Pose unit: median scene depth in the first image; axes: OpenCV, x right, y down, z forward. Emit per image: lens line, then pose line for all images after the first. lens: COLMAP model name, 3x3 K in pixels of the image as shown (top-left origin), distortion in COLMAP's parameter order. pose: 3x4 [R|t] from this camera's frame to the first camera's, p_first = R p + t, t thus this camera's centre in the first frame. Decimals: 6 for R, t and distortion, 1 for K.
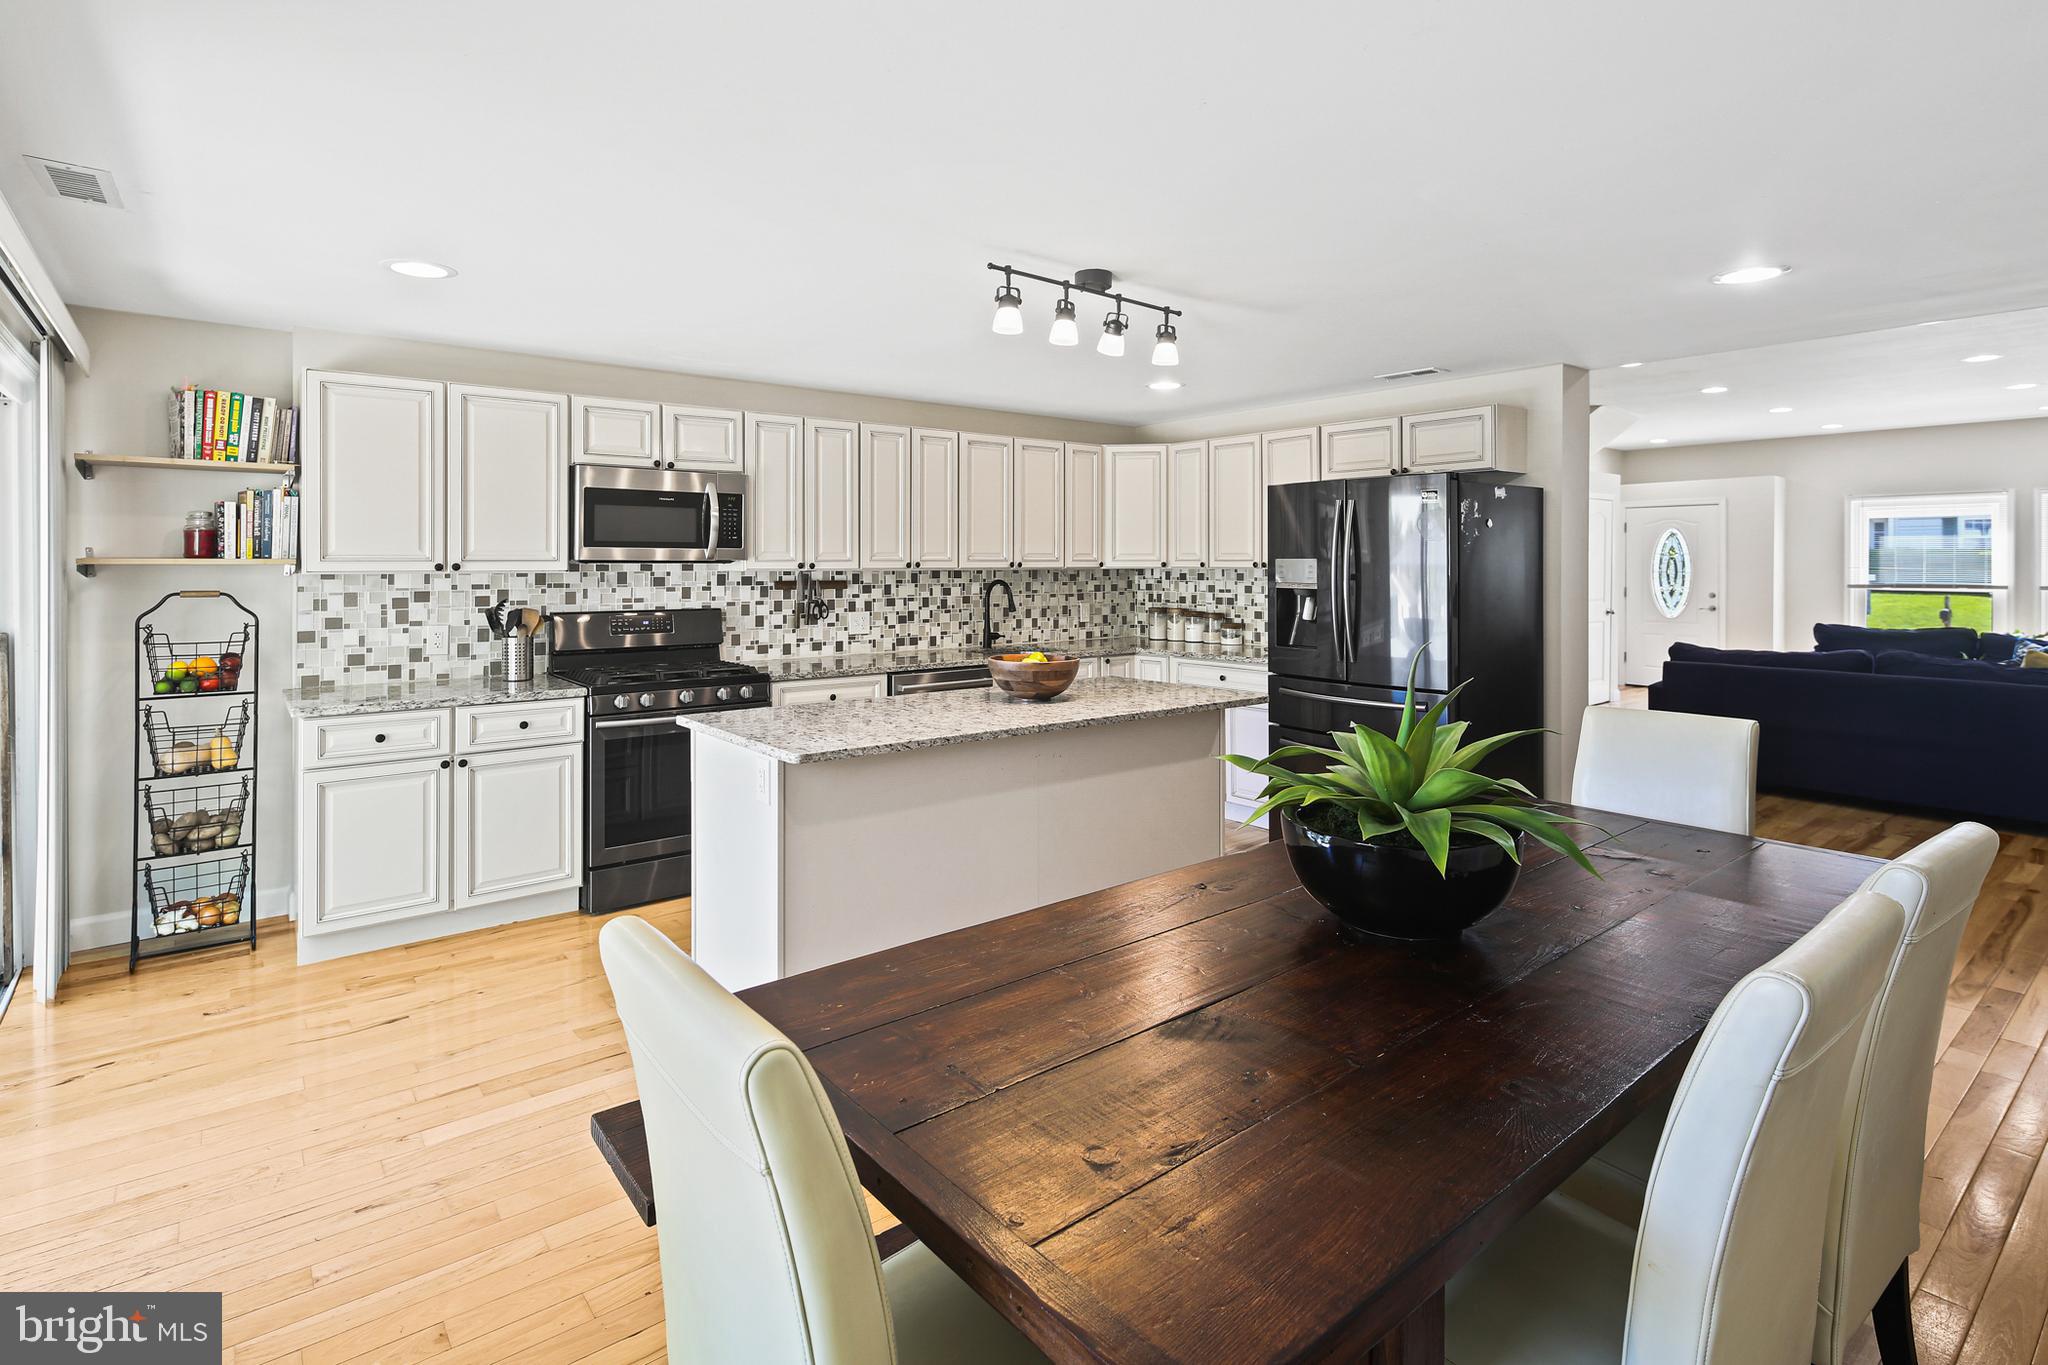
lens RADIAL K [[1004.4, 0, 1002.1], [0, 1004.4, 563.3], [0, 0, 1]] dist [0.003070, -0.003062]
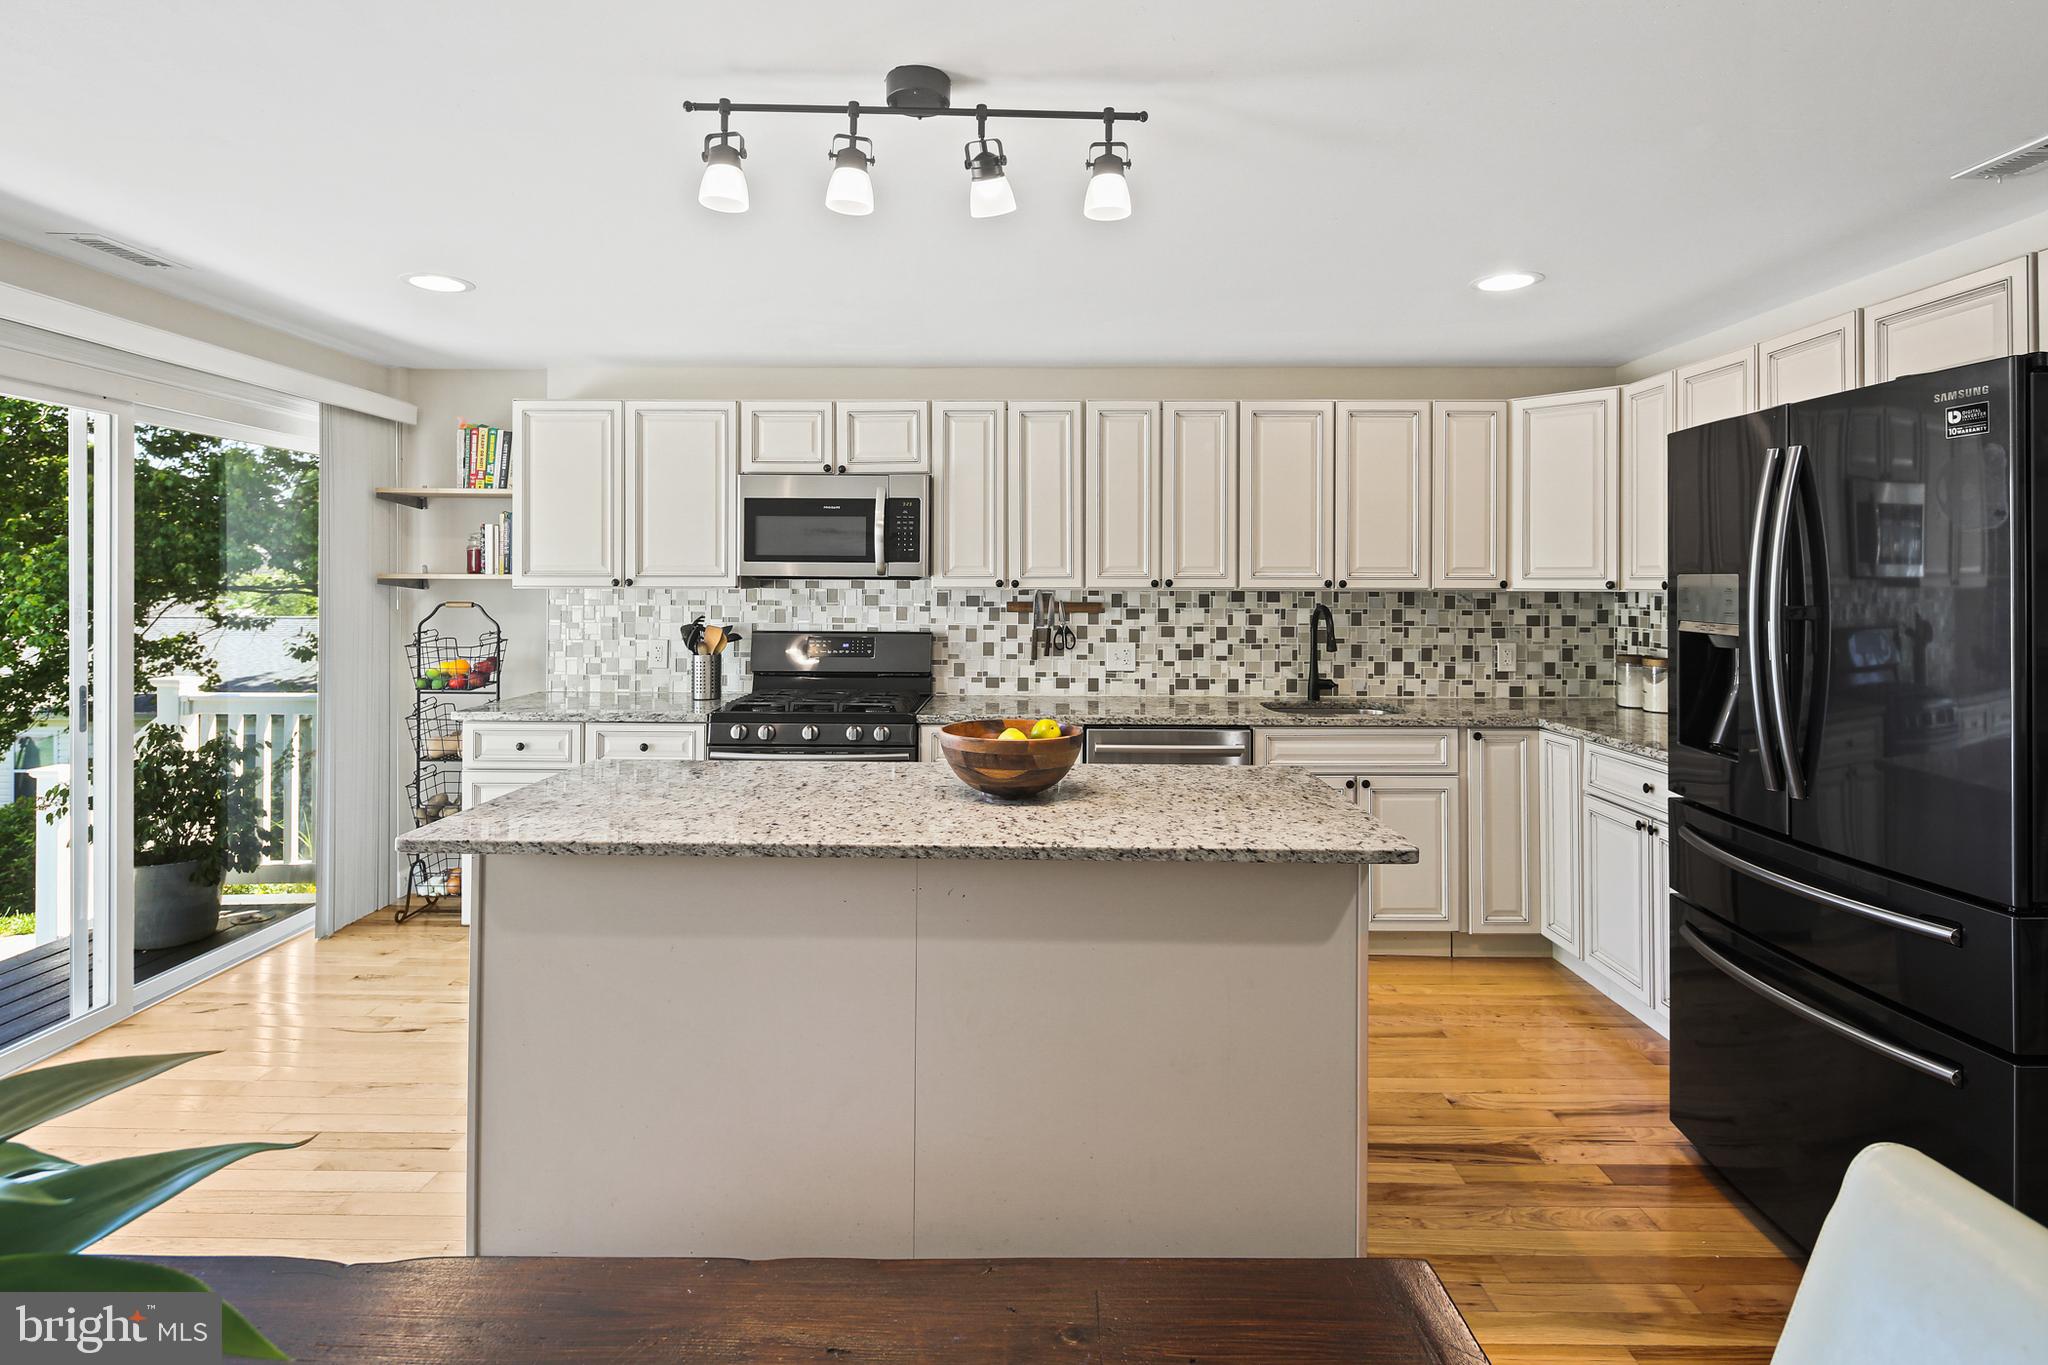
lens RADIAL K [[1004.4, 0, 1018.1], [0, 1004.4, 579.5], [0, 0, 1]] dist [0.003070, -0.003062]
pose [[0.783311, 0.002784, -0.621624, 0.284953], [-0.004380, 0.999990, -0.001041, 0.000026], [0.621615, 0.003538, 0.783315, 0.334062]]
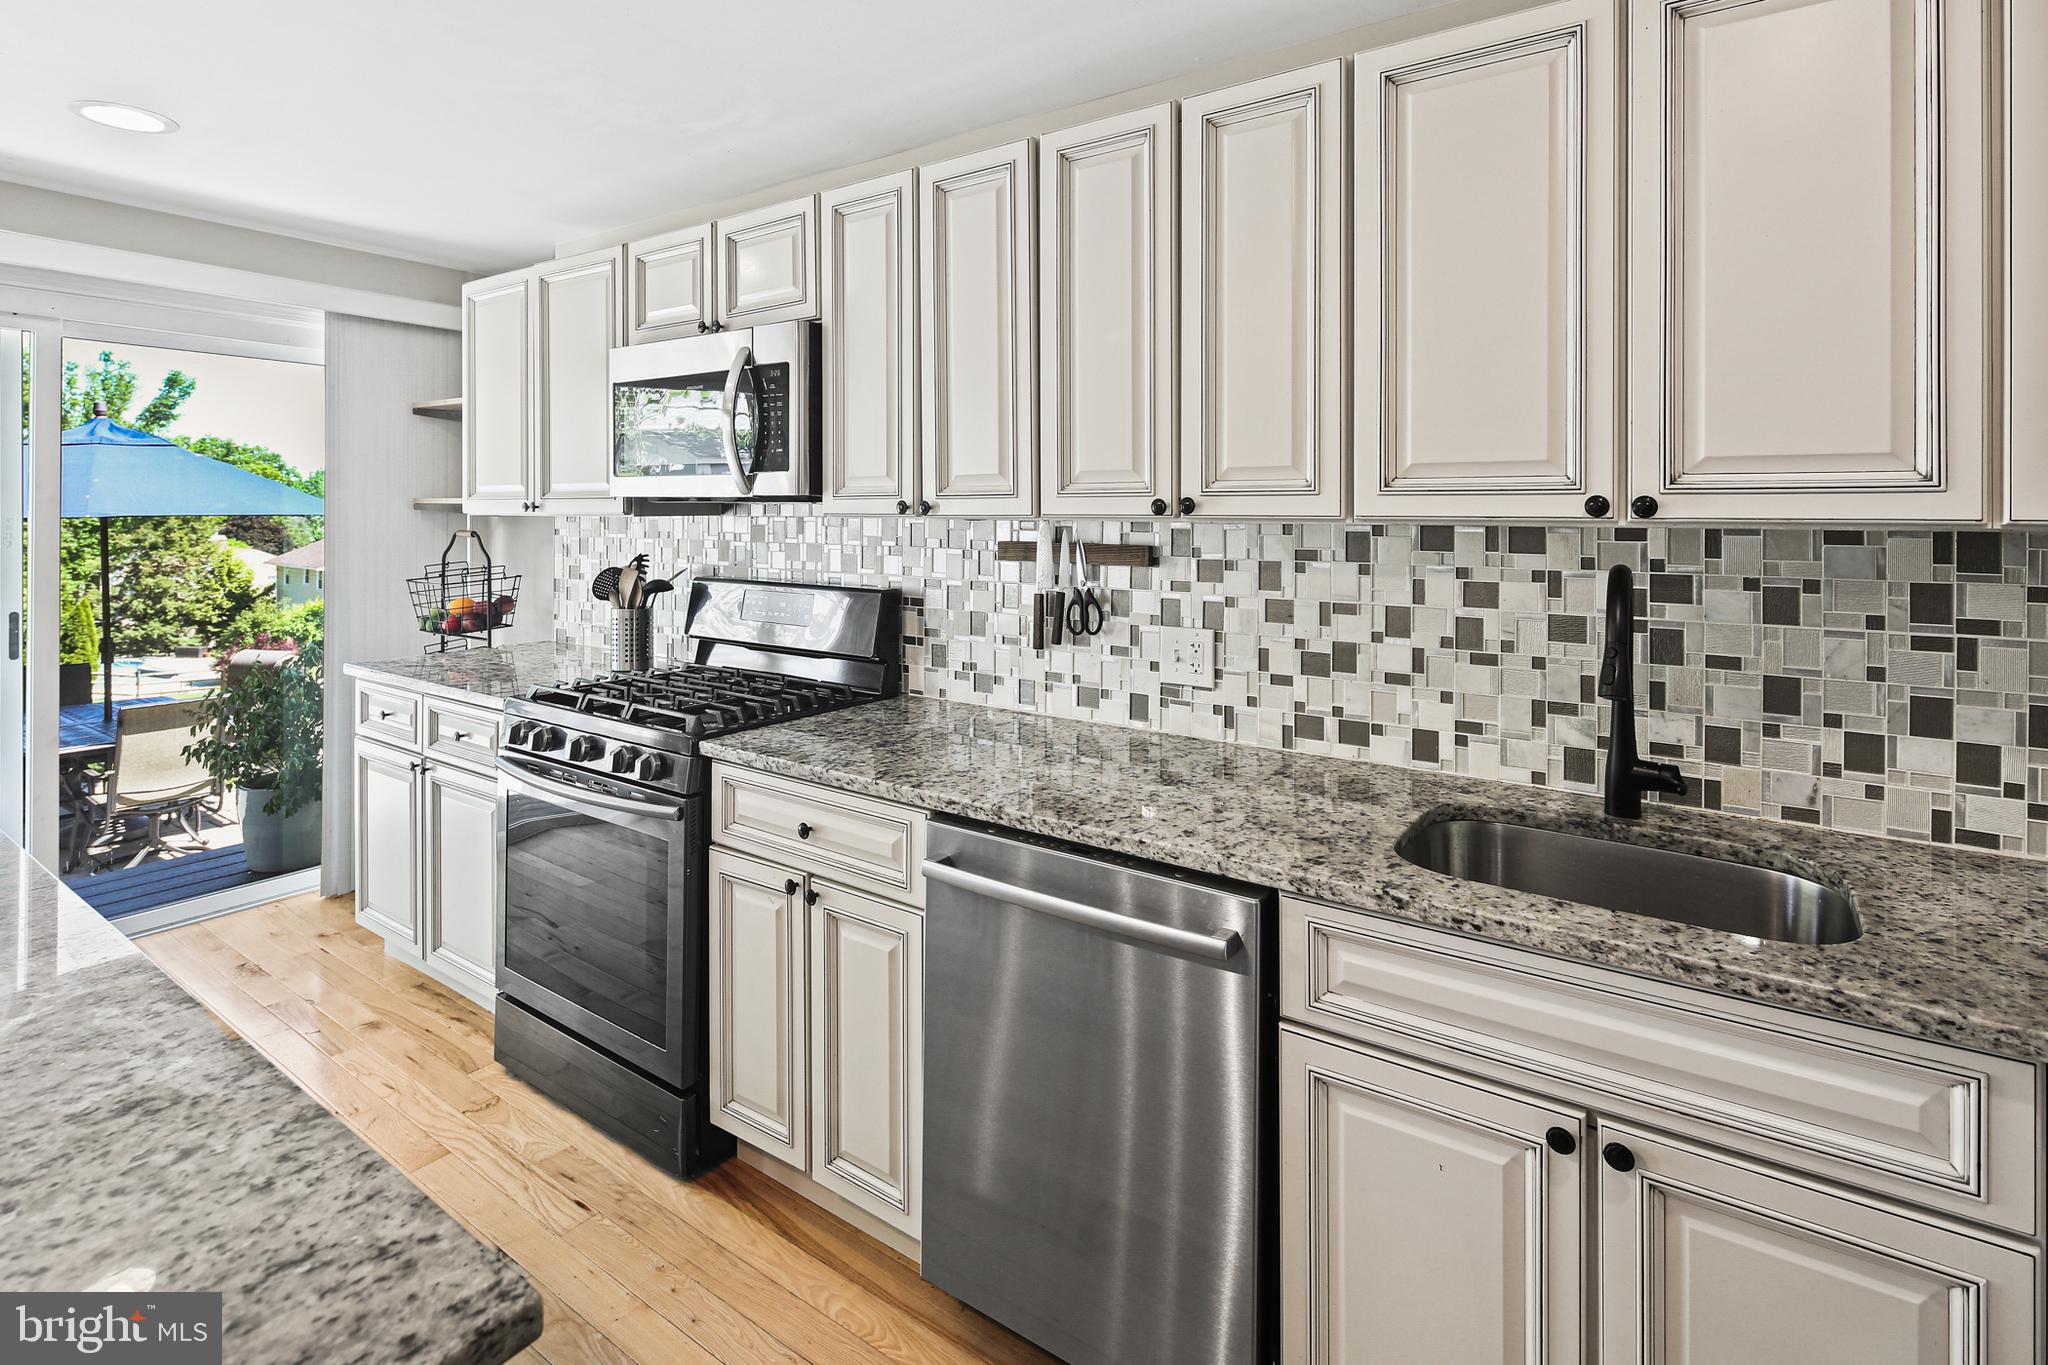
lens RADIAL K [[1004.4, 0, 1014.3], [0, 1004.4, 513.9], [0, 0, 1]] dist [0.003070, -0.003062]
pose [[0.300828, 0.007029, -0.953653, 0.208765], [-0.003455, 0.999974, 0.006280, 0.002111], [0.953672, 0.001405, 0.300845, 0.822389]]
